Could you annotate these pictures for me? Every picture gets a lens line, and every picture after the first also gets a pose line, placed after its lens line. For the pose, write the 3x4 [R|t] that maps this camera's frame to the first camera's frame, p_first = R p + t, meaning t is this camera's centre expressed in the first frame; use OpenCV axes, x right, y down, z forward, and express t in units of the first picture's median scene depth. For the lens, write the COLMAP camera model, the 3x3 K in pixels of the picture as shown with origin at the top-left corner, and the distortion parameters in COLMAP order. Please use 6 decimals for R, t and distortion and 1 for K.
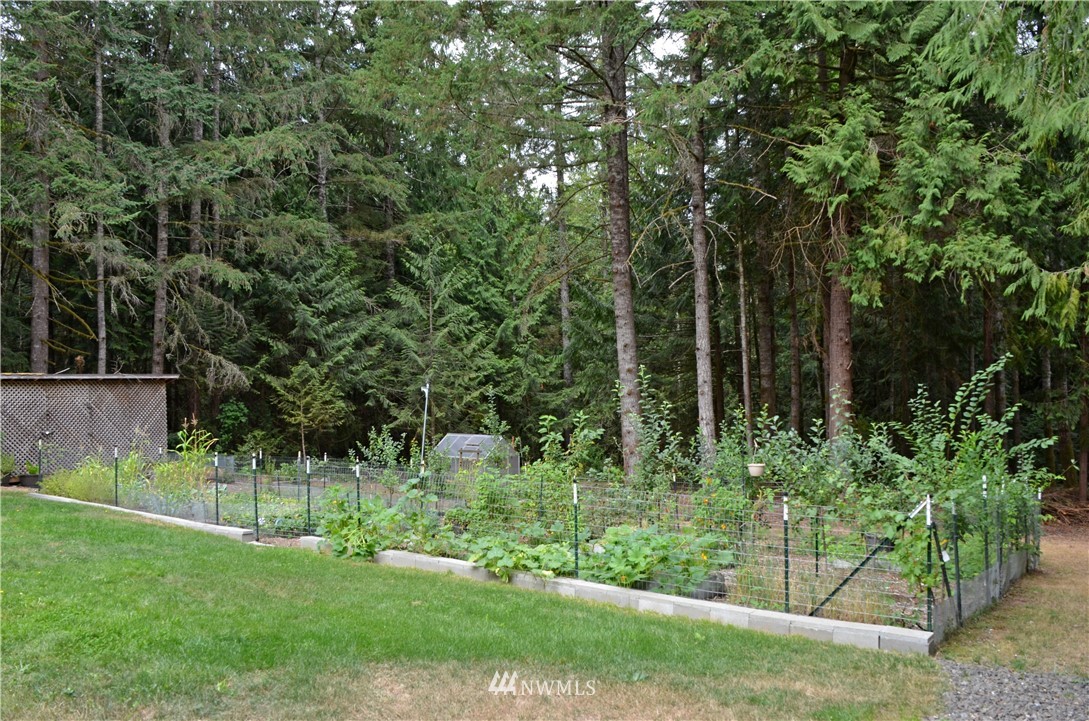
lens RADIAL K [[919.8, 0, 534.6], [0, 919.8, 364.5], [0, 0, 1]] dist [-0.079635, 0.021667]
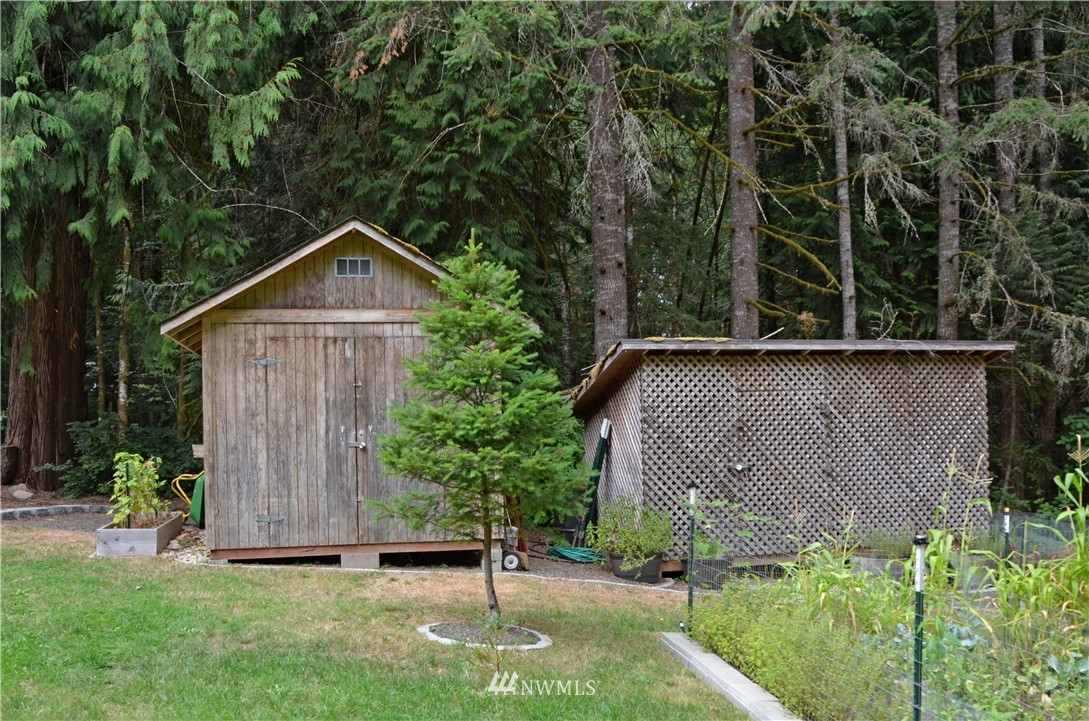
lens RADIAL K [[919.8, 0, 546.4], [0, 919.8, 368.3], [0, 0, 1]] dist [-0.079635, 0.021667]
pose [[0.721136, -0.028961, -0.692188, -0.213674], [0.011942, 0.999497, -0.029378, 0.028918], [0.692691, 0.012919, 0.721119, 0.442428]]
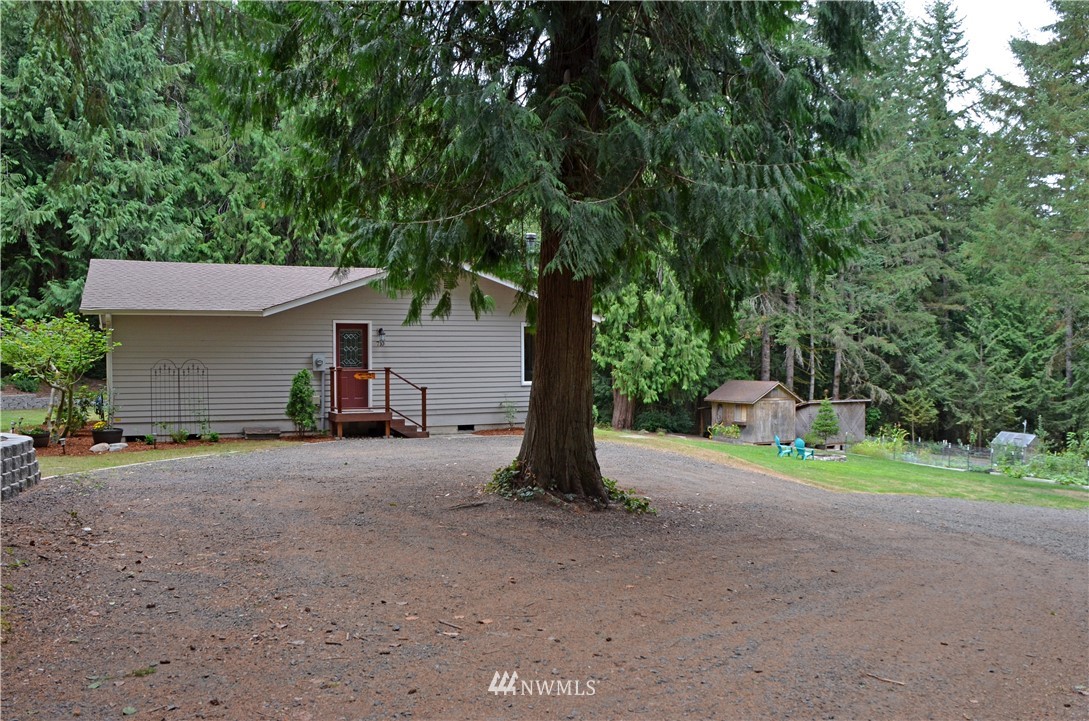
lens RADIAL K [[919.8, 0, 549.3], [0, 919.8, 362.0], [0, 0, 1]] dist [-0.079635, 0.021667]
pose [[0.889052, 0.026856, -0.457018, -0.081108], [-0.012124, 0.999309, 0.035139, -0.118555], [0.457646, -0.025700, 0.888763, -1.031537]]
